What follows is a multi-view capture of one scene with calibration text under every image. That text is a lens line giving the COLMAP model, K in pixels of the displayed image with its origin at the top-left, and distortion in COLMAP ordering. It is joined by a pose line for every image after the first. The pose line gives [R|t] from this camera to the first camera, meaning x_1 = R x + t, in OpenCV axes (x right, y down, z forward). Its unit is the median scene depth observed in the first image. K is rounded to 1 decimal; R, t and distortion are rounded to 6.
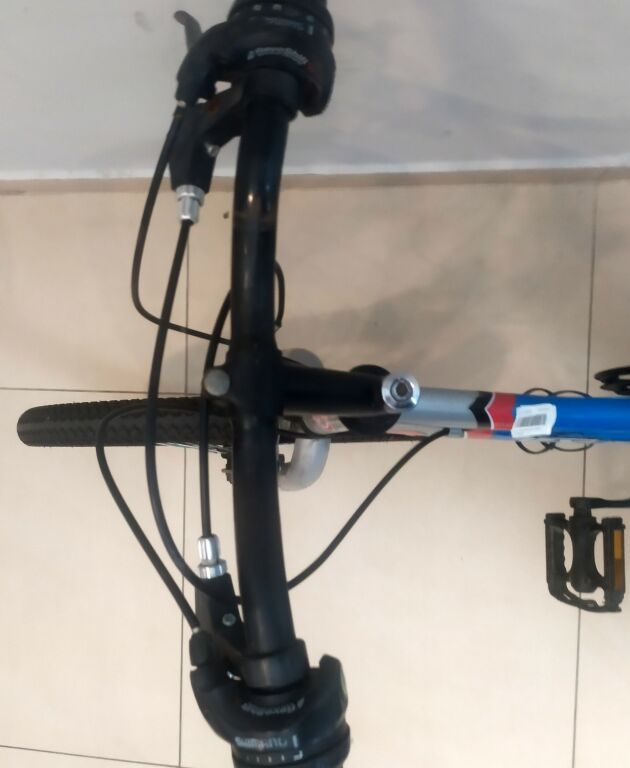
lens RADIAL K [[631.5, 0, 315.0], [0, 631.5, 383.9], [0, 0, 1]] dist [0.018586, 0.005303]
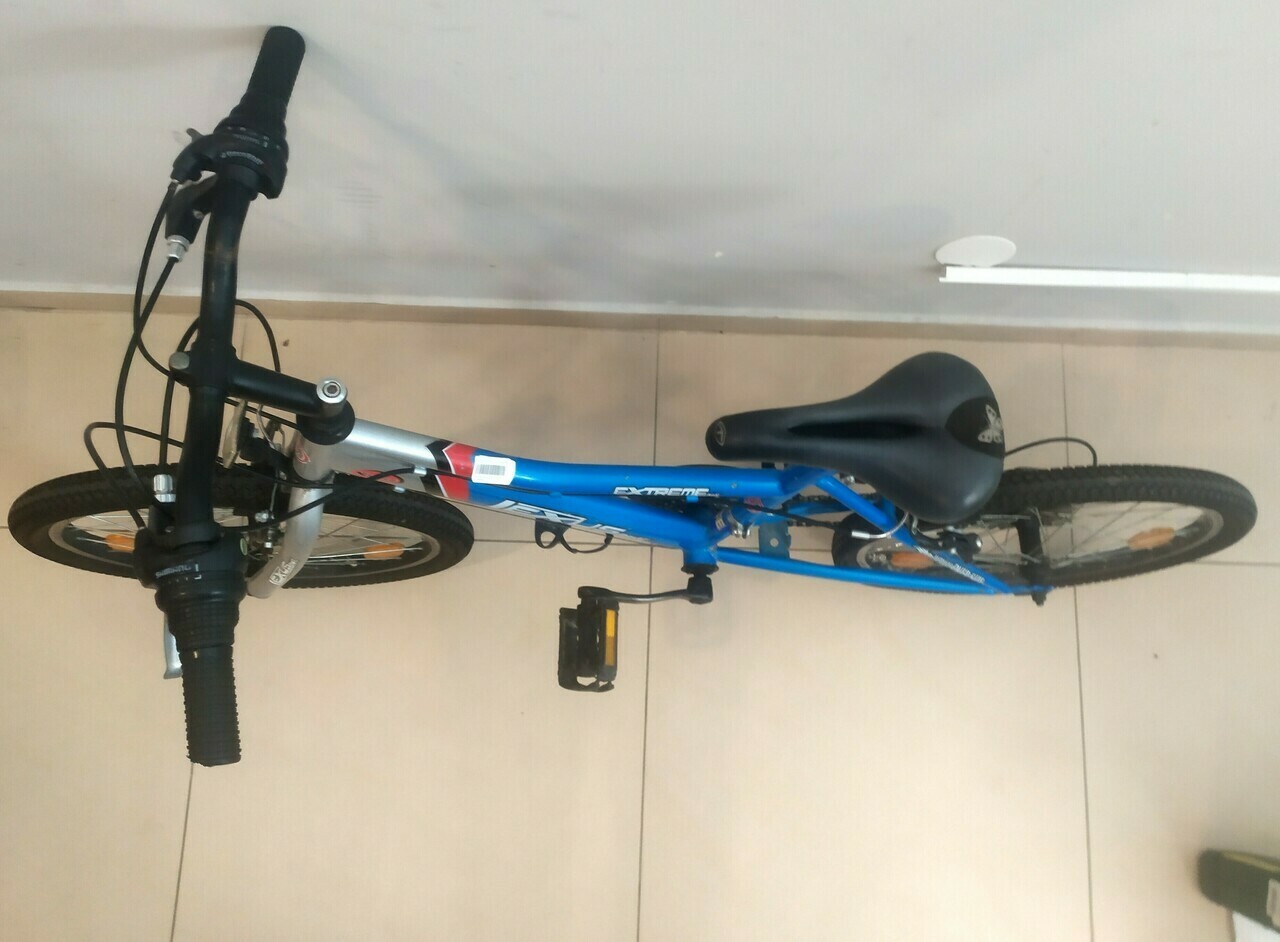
lens RADIAL K [[896.8, 0, 640.8], [0, 896.8, 472.5], [0, 0, 1]] dist [0.012657, -0.000486]
pose [[0.985824, 0.040216, 0.162892, 0.522025], [-0.003950, 0.976144, -0.217088, 0.646878], [-0.167737, 0.213368, 0.962465, -1.019678]]
